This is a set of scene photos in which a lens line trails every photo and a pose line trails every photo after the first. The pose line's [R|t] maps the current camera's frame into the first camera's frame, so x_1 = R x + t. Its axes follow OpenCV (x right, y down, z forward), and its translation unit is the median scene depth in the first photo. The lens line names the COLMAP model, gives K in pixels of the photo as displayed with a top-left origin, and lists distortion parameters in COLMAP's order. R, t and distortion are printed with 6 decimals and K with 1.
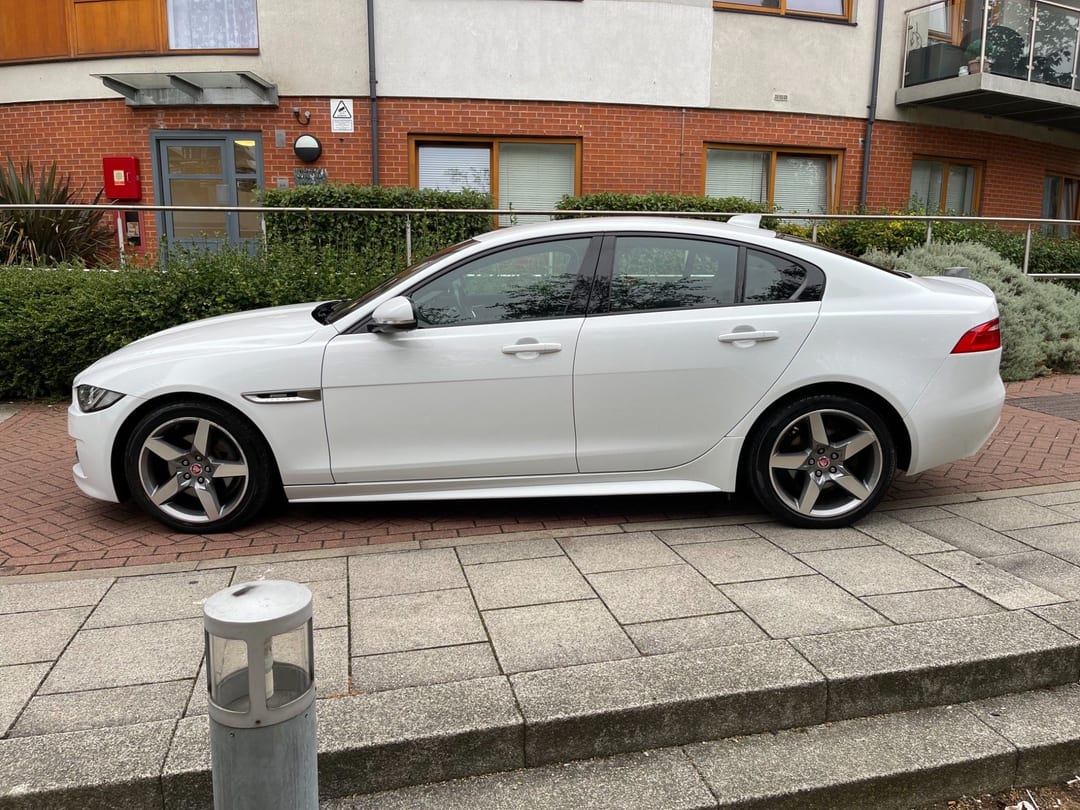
lens RADIAL K [[803.6, 0, 540.0], [0, 803.6, 405.0], [0, 0, 1]] dist [0.080366, -0.099201]
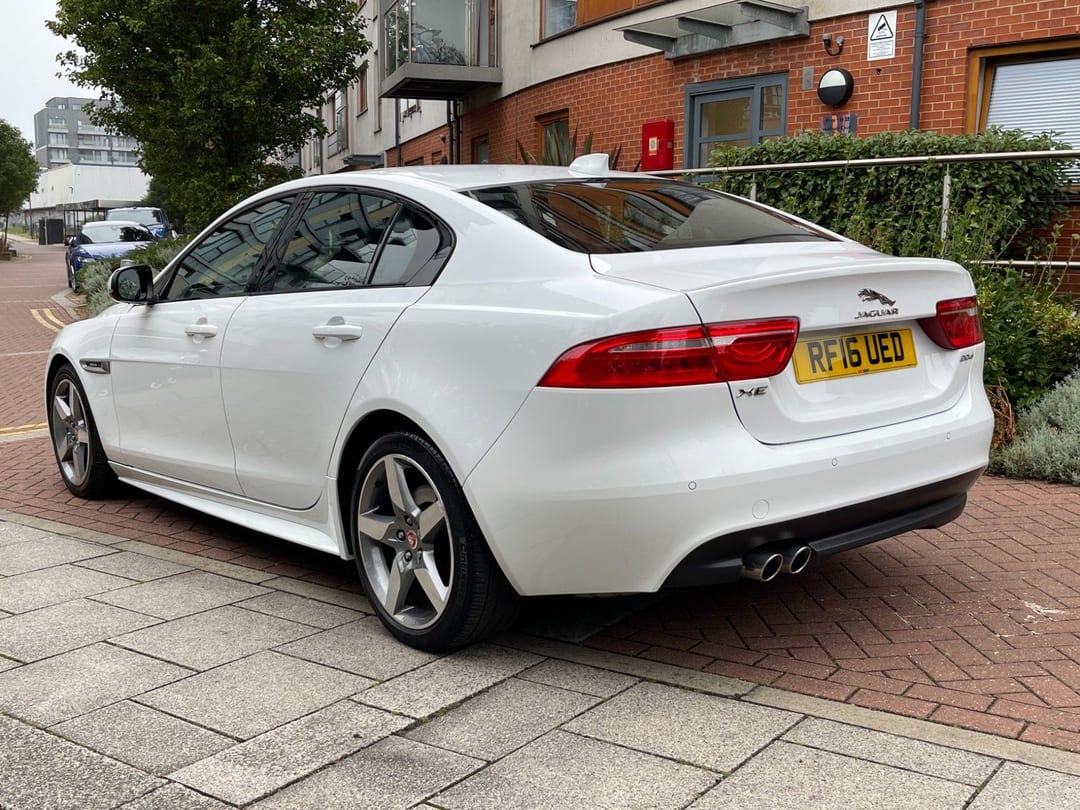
lens RADIAL K [[1164.5, 0, 540.0], [0, 1164.5, 405.0], [0, 0, 1]] dist [0.037254, -0.050483]
pose [[0.654134, 0.105288, -0.749015, 1.005971], [-0.139469, 0.990074, 0.017372, -0.058475], [0.743409, 0.093100, 0.662325, 0.432671]]
